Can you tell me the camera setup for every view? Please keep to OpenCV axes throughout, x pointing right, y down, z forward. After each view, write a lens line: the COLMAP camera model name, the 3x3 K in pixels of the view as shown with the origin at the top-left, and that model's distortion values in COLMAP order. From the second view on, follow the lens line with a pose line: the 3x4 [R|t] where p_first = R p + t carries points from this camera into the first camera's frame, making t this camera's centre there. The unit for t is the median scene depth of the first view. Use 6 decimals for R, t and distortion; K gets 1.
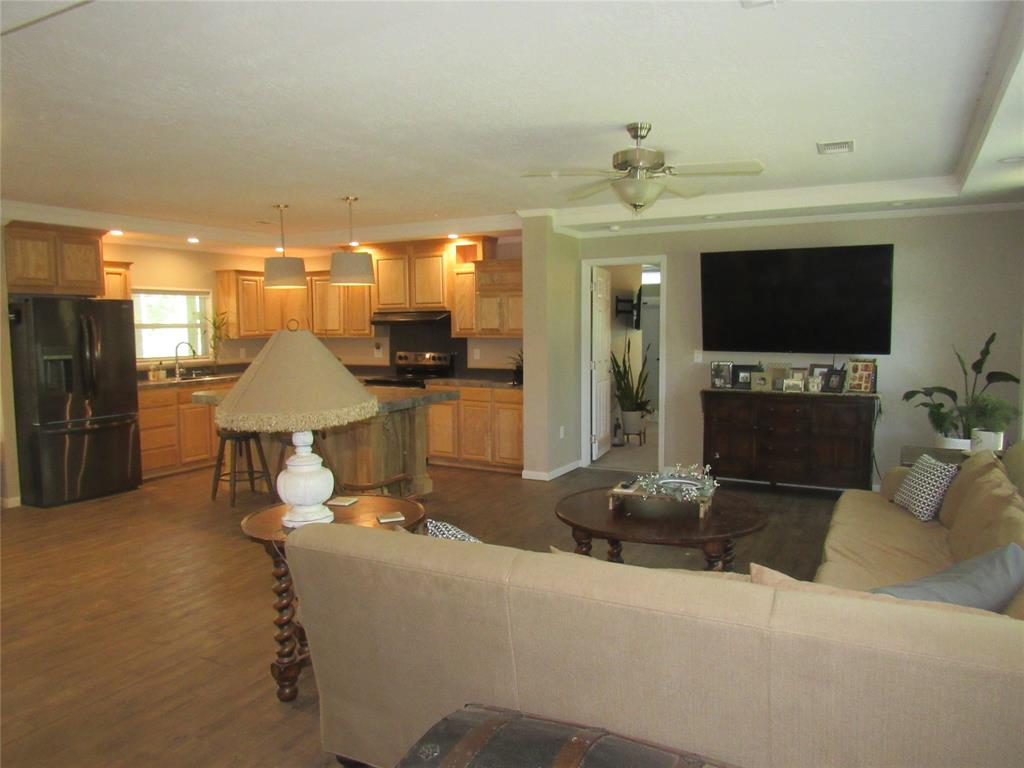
lens RADIAL K [[732.8, 0, 511.4], [0, 732.8, 384.5], [0, 0, 1]] dist [-0.028605, 0.008225]
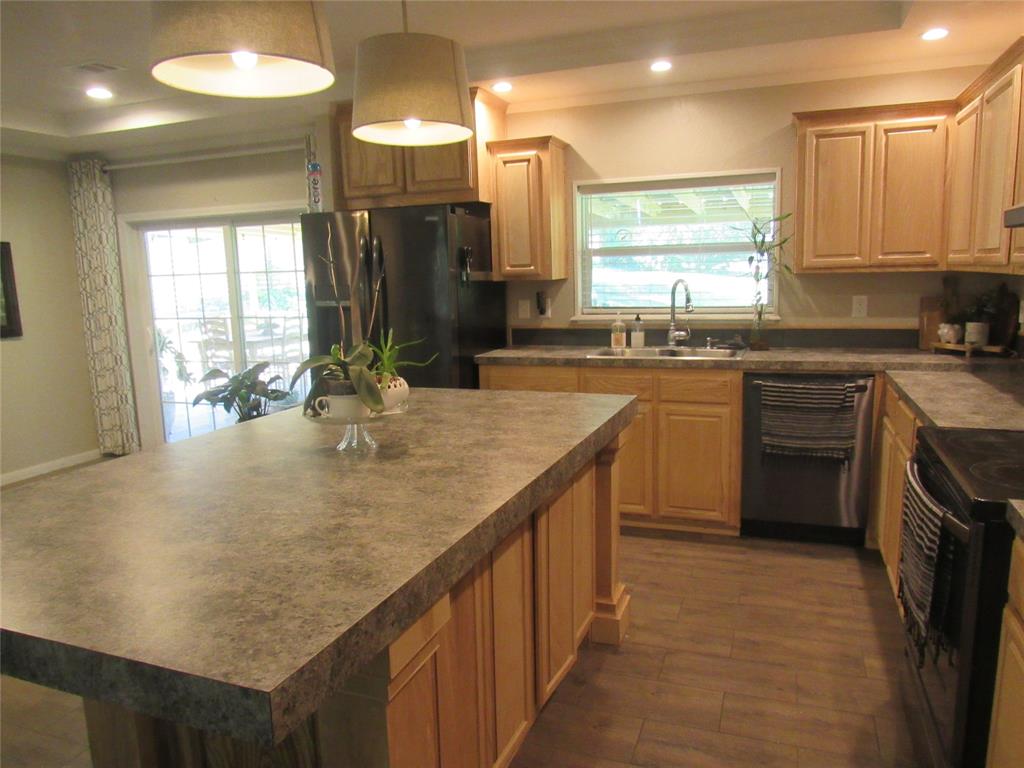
lens RADIAL K [[732.8, 0, 513.0], [0, 732.8, 384.3], [0, 0, 1]] dist [-0.028605, 0.008225]
pose [[0.133271, 0.158998, -0.978242, 0.058088], [-0.054967, 0.986714, 0.152887, -0.069333], [0.989554, 0.033396, 0.140240, 0.973688]]
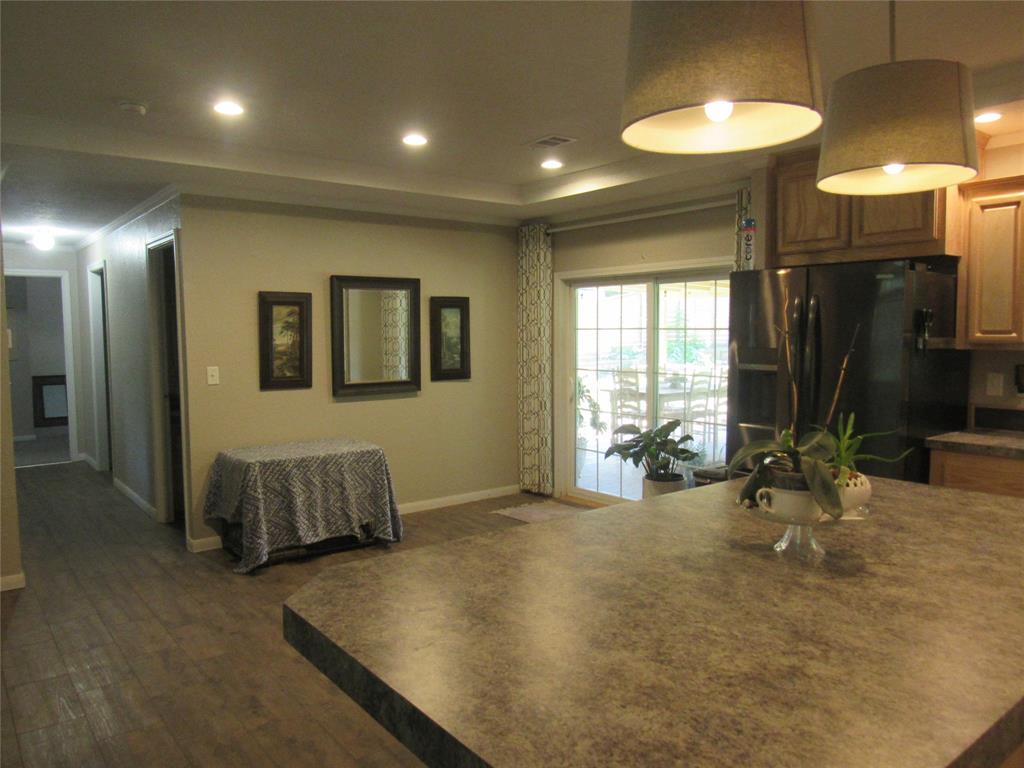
lens RADIAL K [[732.8, 0, 515.0], [0, 732.8, 385.1], [0, 0, 1]] dist [-0.028605, 0.008225]
pose [[-0.388192, 0.083071, -0.917827, 0.023465], [-0.066985, 0.990751, 0.118002, -0.074553], [0.919141, 0.107289, -0.379037, 0.951605]]
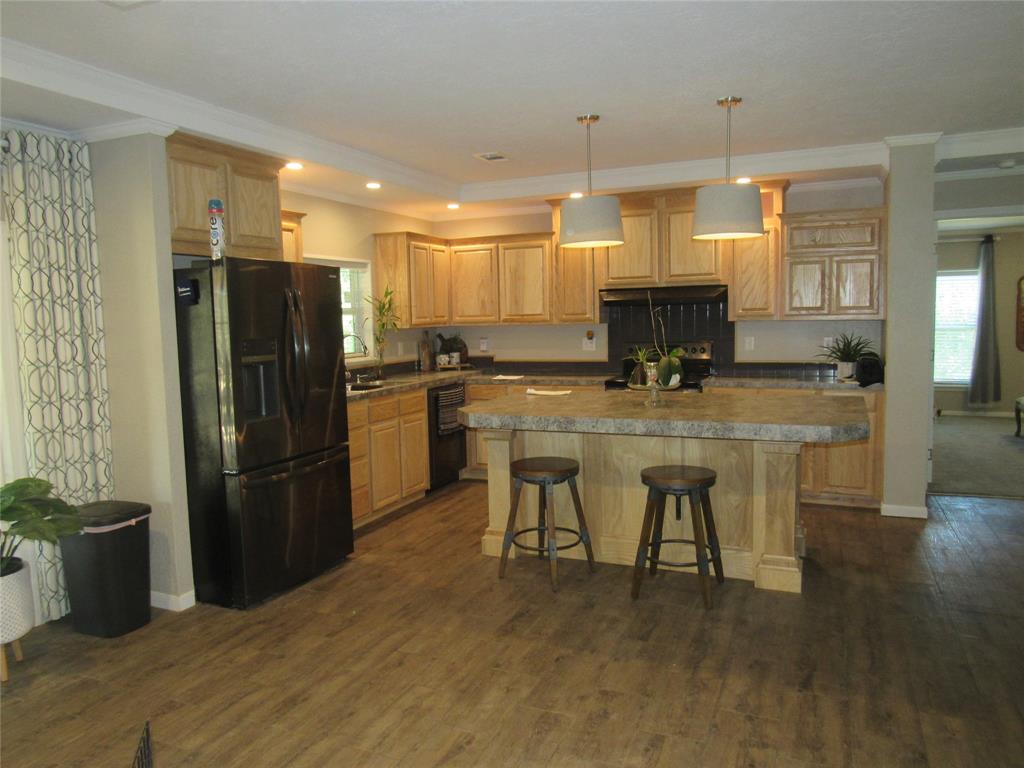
lens RADIAL K [[732.8, 0, 513.2], [0, 732.8, 383.7], [0, 0, 1]] dist [-0.028605, 0.008225]
pose [[0.995960, -0.023169, 0.086752, -0.425947], [0.022435, 0.999704, 0.009420, -0.016110], [-0.086945, -0.007436, 0.996185, 0.343951]]
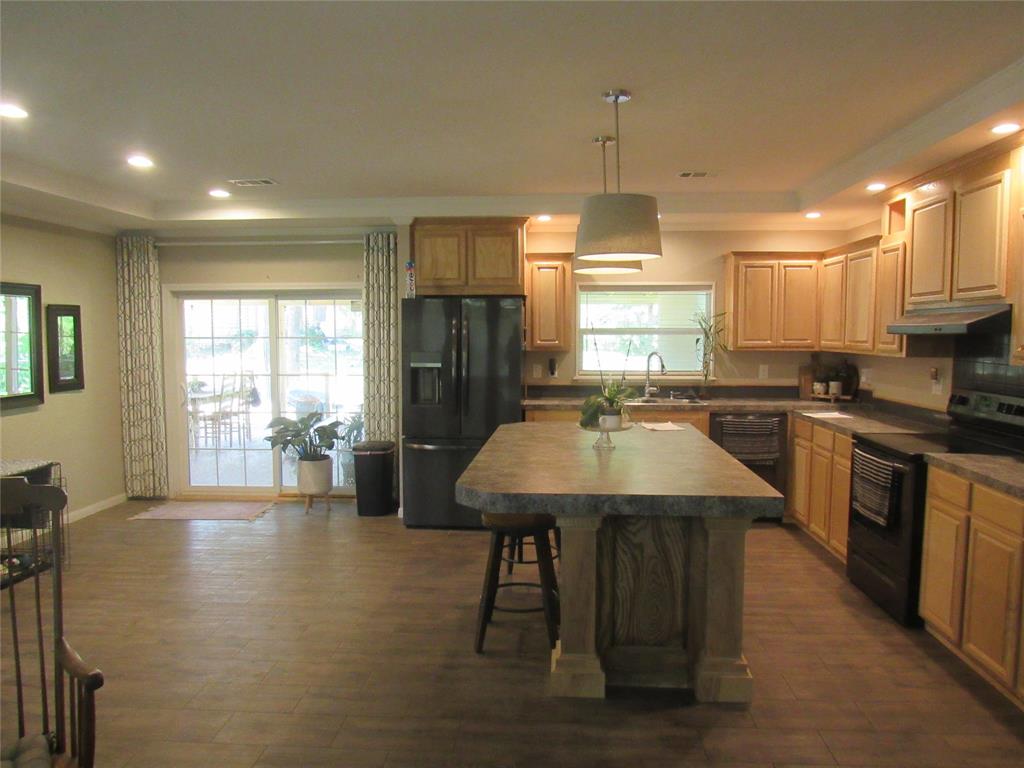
lens RADIAL K [[732.8, 0, 512.6], [0, 732.8, 383.5], [0, 0, 1]] dist [-0.028605, 0.008225]
pose [[0.414767, 0.074529, -0.906870, 0.221291], [-0.079202, 0.995814, 0.045615, -0.058955], [0.906474, 0.052906, 0.418934, 0.653393]]
